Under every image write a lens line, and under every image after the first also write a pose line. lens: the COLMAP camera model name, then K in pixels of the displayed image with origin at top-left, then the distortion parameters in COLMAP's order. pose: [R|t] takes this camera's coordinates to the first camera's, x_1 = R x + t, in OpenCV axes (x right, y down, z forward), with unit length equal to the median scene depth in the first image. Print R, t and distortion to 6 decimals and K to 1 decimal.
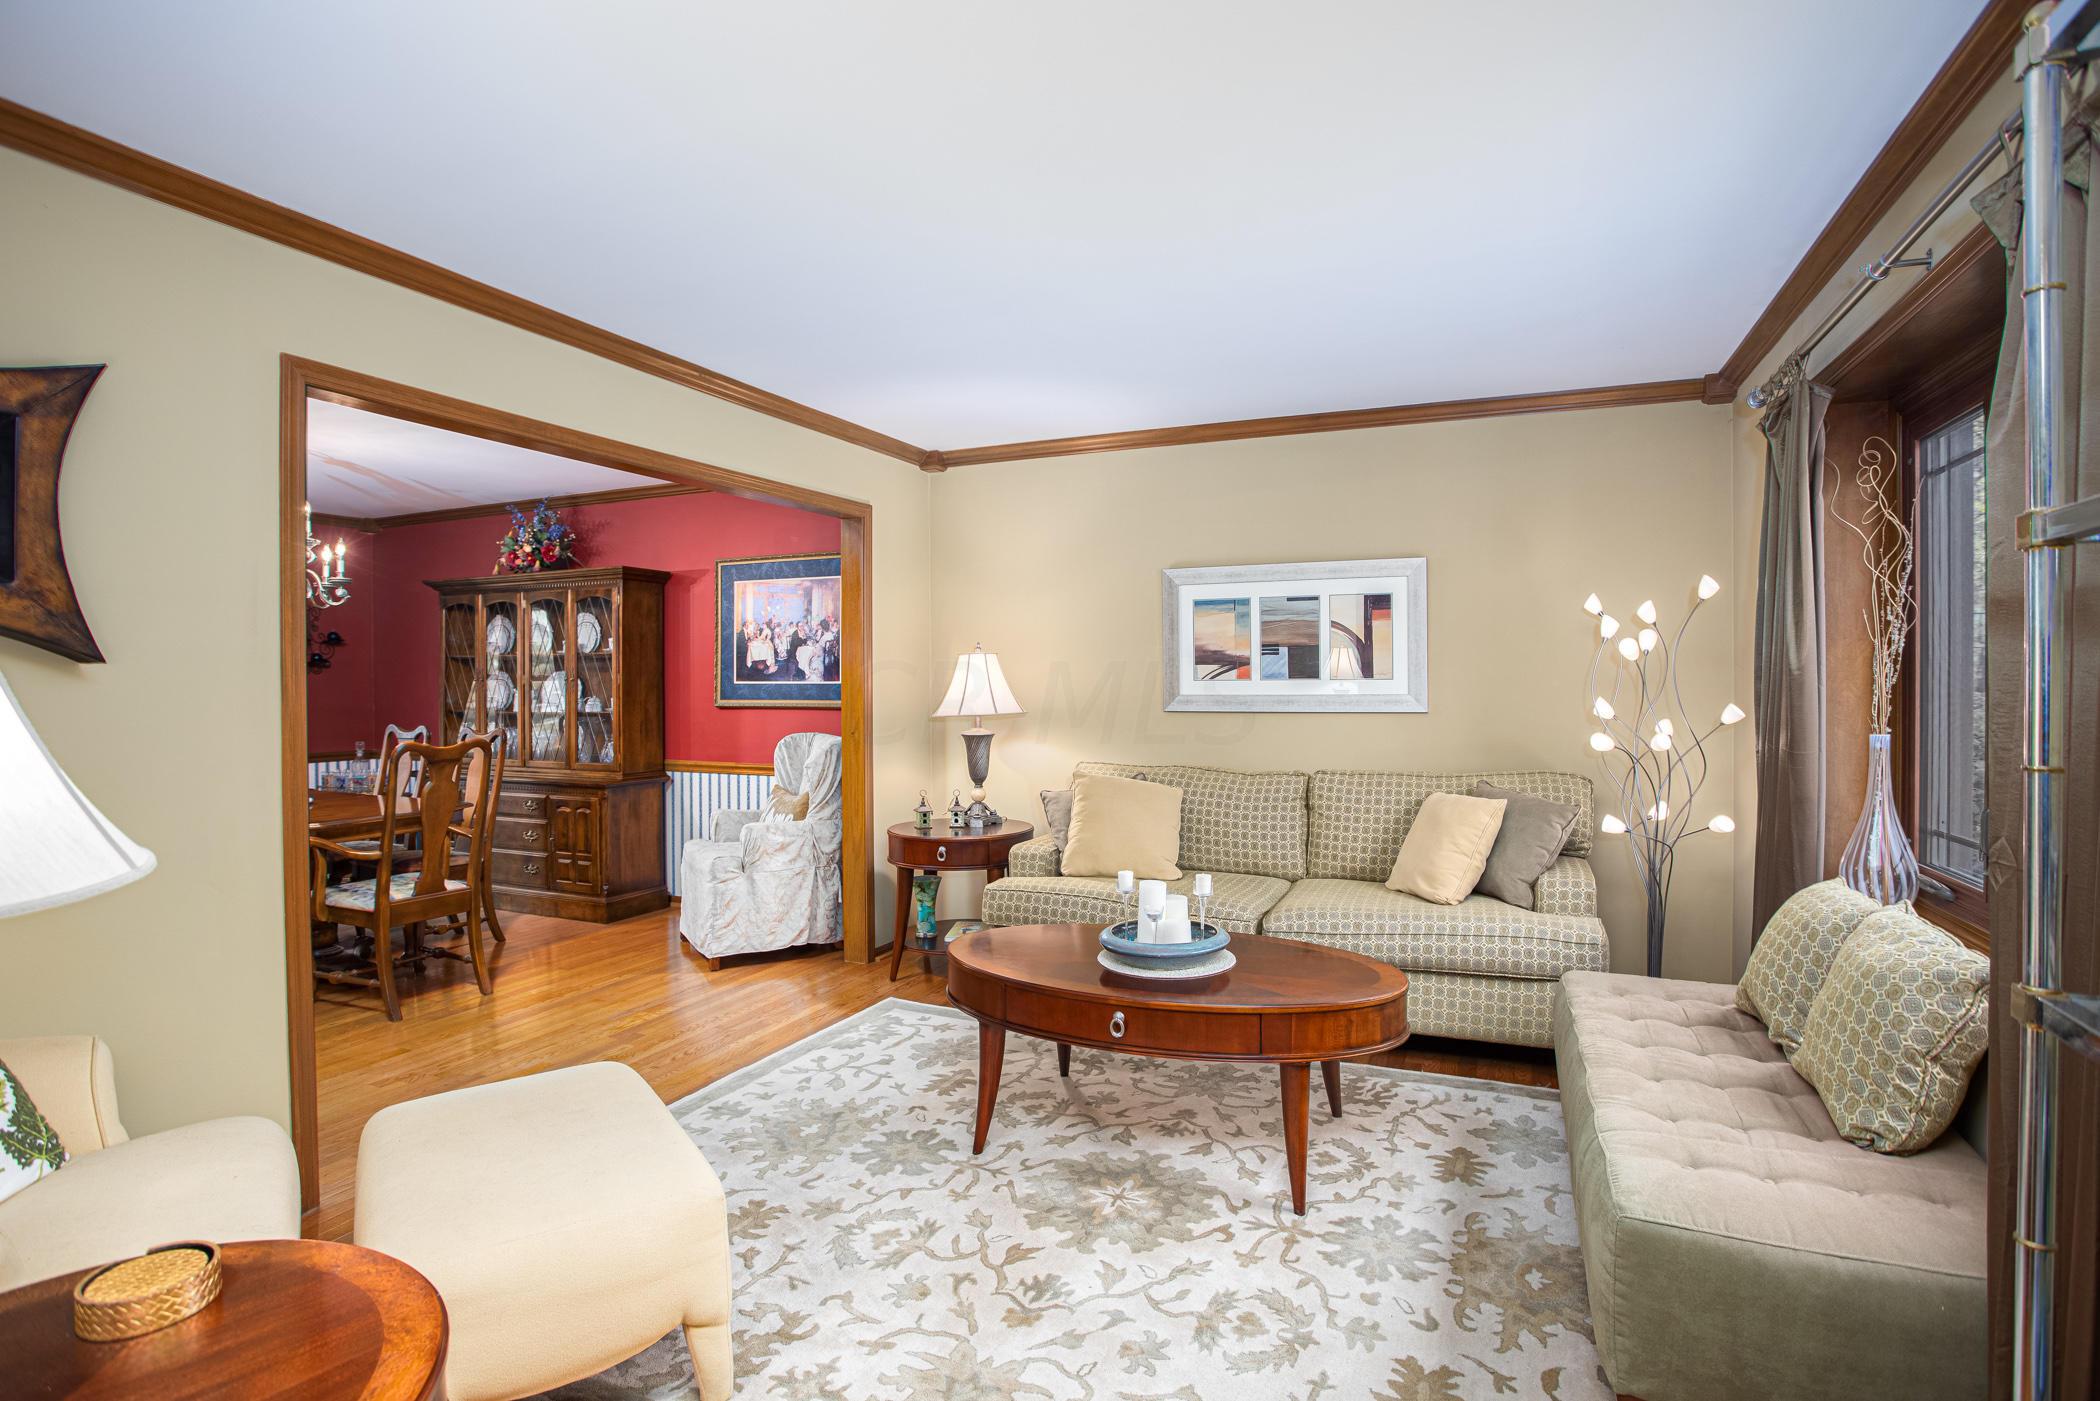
lens RADIAL K [[1033.1, 0, 1058.6], [0, 1033.1, 693.7], [0, 0, 1]] dist [-0.066155, 0.023647]
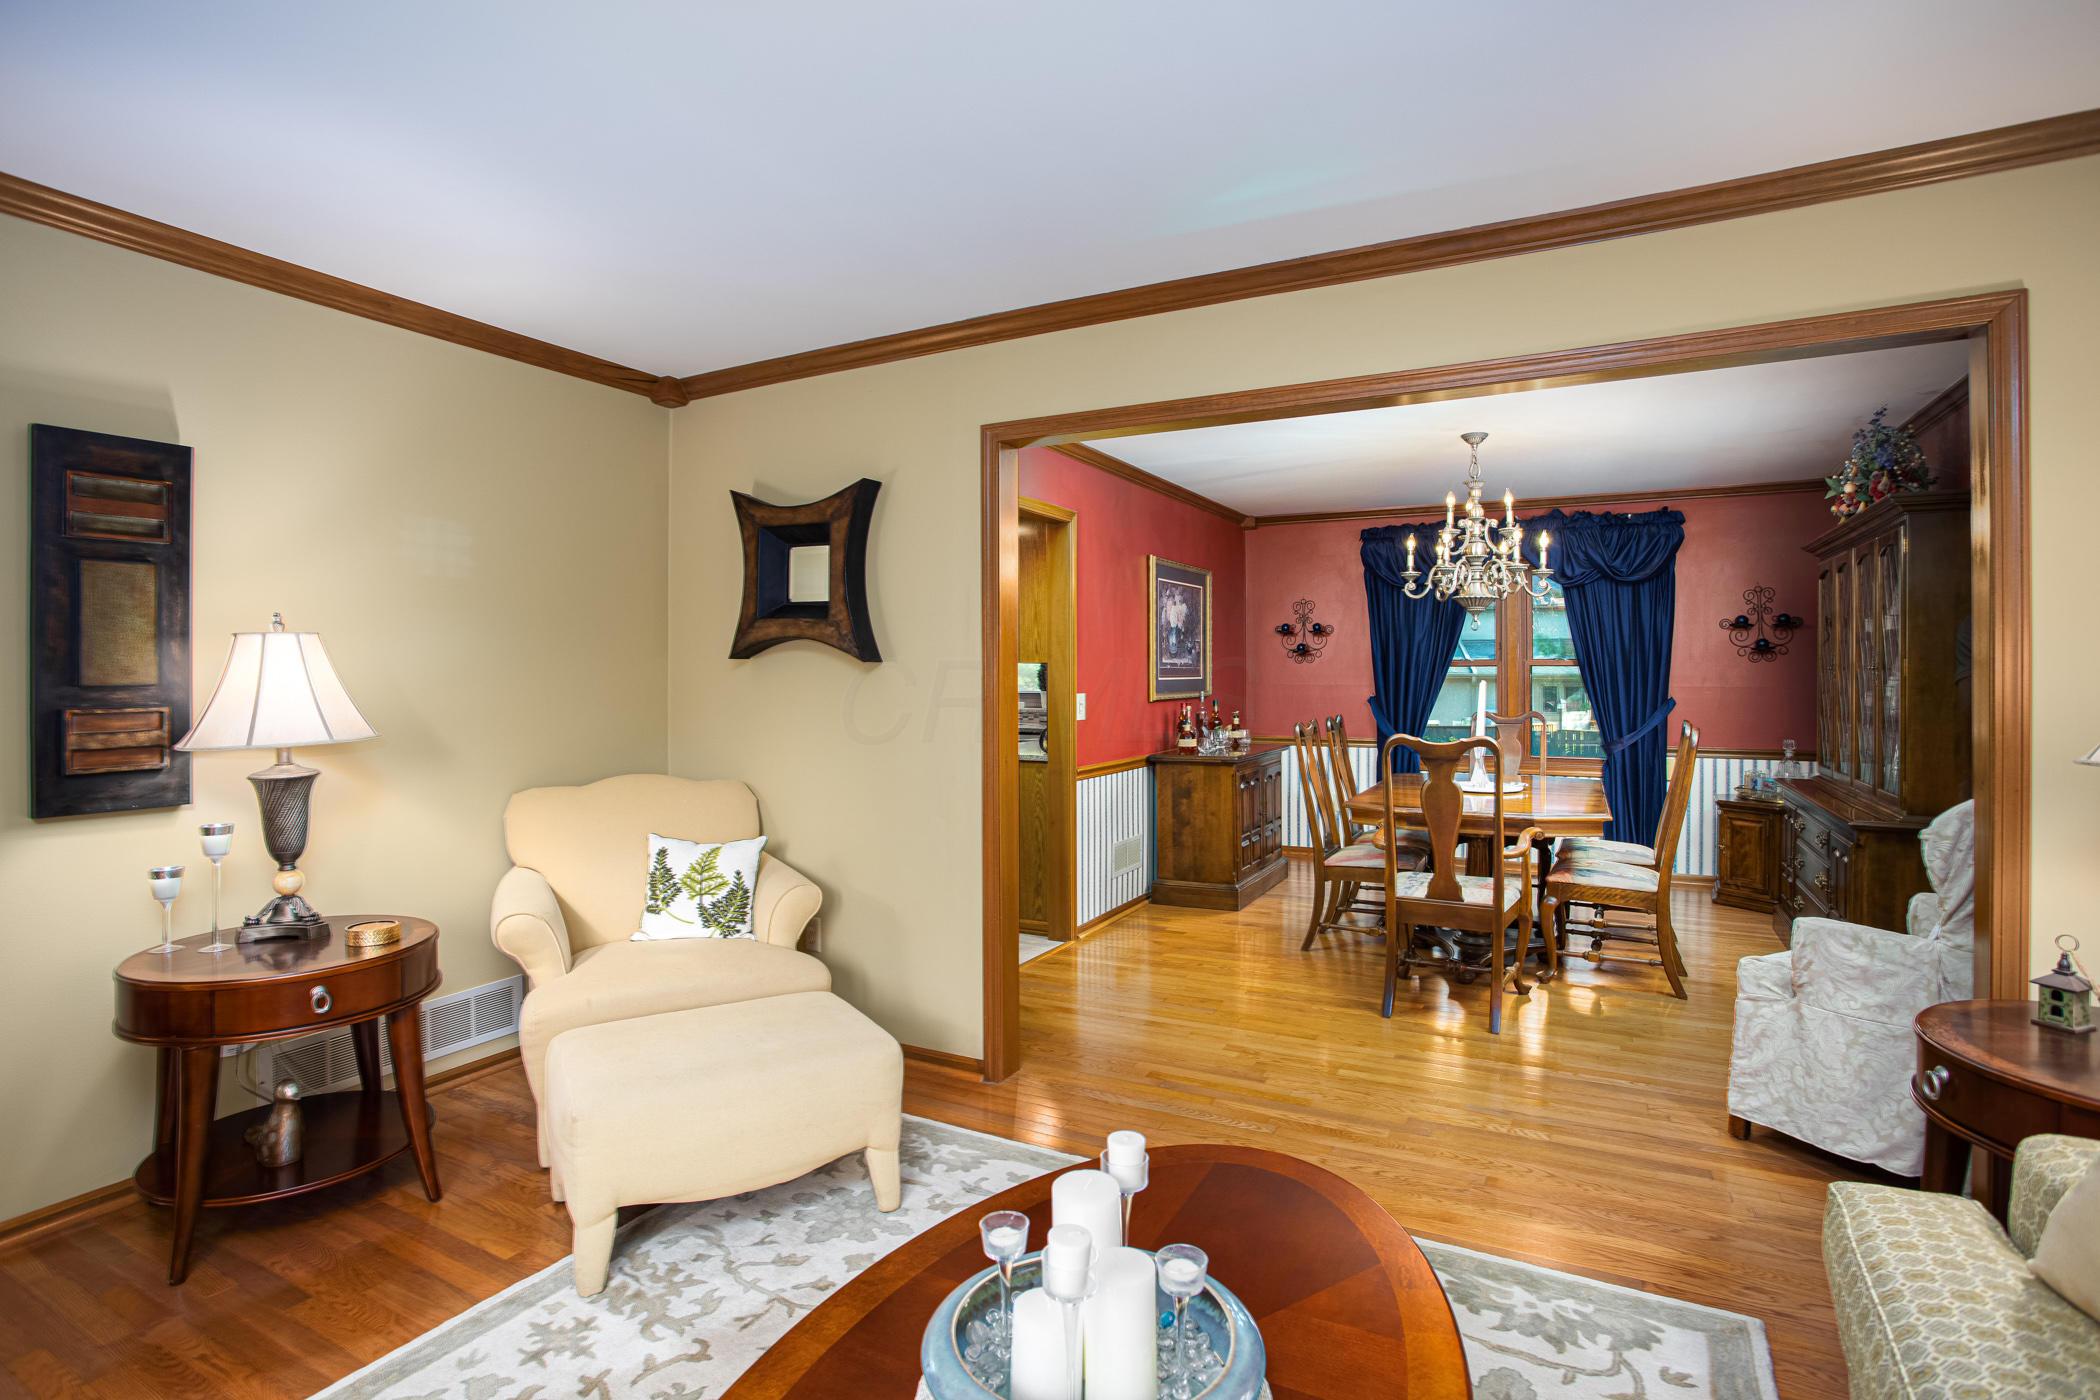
lens RADIAL K [[1033.1, 0, 1059.9], [0, 1033.1, 685.0], [0, 0, 1]] dist [-0.066155, 0.023647]
pose [[-0.083457, 0.014585, -0.996405, 0.338167], [-0.008461, 0.999846, 0.015344, -0.010652], [0.996475, 0.009711, -0.083321, 0.724768]]
